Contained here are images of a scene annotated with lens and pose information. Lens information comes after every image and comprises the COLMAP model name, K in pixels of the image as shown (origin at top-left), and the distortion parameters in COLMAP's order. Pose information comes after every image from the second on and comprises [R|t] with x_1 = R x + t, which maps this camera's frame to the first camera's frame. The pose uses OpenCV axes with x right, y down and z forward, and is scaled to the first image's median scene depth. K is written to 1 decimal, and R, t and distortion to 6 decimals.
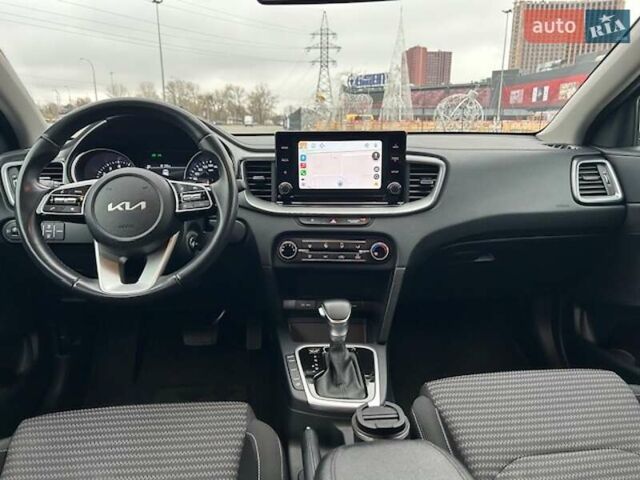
lens RADIAL K [[504.1, 0, 321.1], [0, 504.1, 241.4], [0, 0, 1]] dist [0.056703, -0.001033]
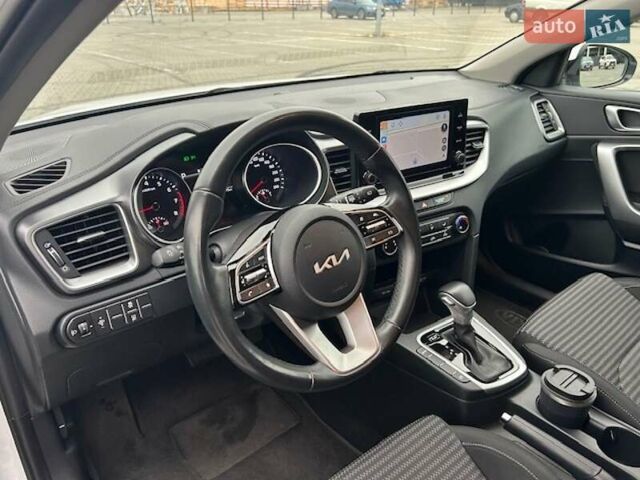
lens RADIAL K [[504.1, 0, 319.7], [0, 504.1, 241.2], [0, 0, 1]] dist [0.056703, -0.001033]
pose [[0.809226, -0.253286, 0.530094, -0.648226], [0.129904, 0.957100, 0.259007, -0.242582], [-0.572956, -0.140734, 0.807413, 0.328435]]
